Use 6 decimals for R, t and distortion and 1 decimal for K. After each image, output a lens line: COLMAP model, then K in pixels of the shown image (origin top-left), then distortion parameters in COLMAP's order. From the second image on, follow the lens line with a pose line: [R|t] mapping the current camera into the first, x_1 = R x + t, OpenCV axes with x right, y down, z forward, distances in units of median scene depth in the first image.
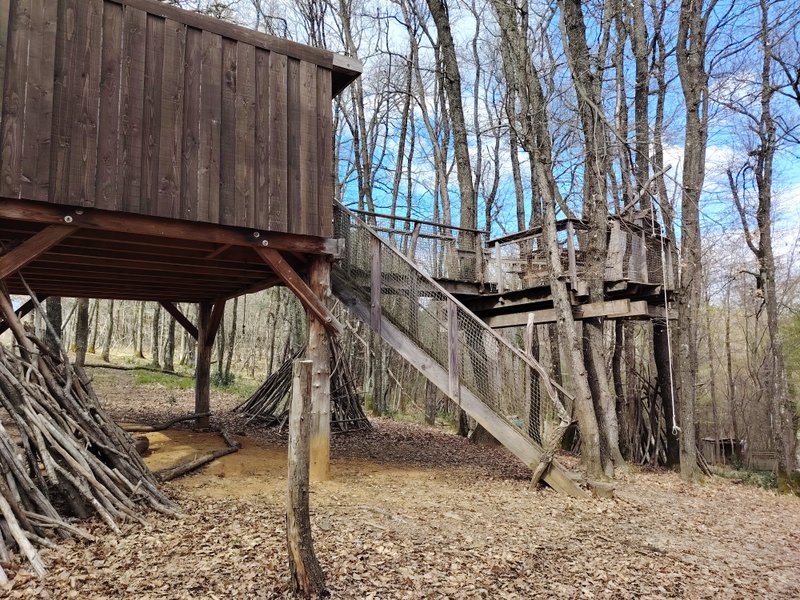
lens RADIAL K [[557.9, 0, 400.0], [0, 557.9, 300.0], [0, 0, 1]] dist [0.057747, -0.003437]
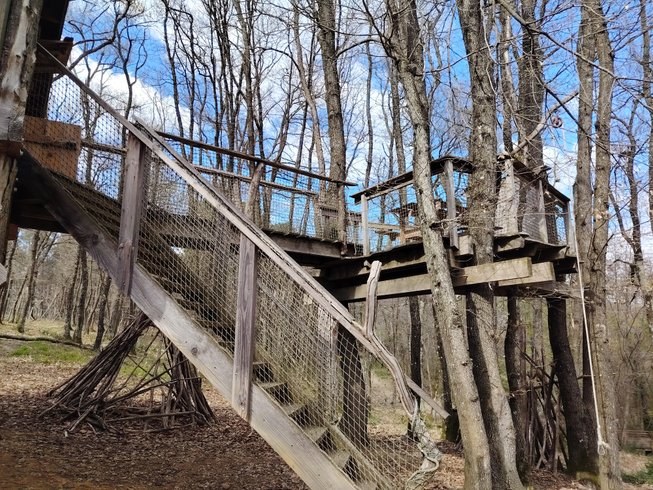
lens RADIAL K [[455.4, 0, 326.5], [0, 455.4, 245.0], [0, 0, 1]] dist [0.057747, -0.003437]
pose [[0.999596, 0.025801, 0.011962, 0.130913], [-0.024634, 0.995715, -0.089135, 0.037227], [-0.014211, 0.088805, 0.995948, 0.388611]]
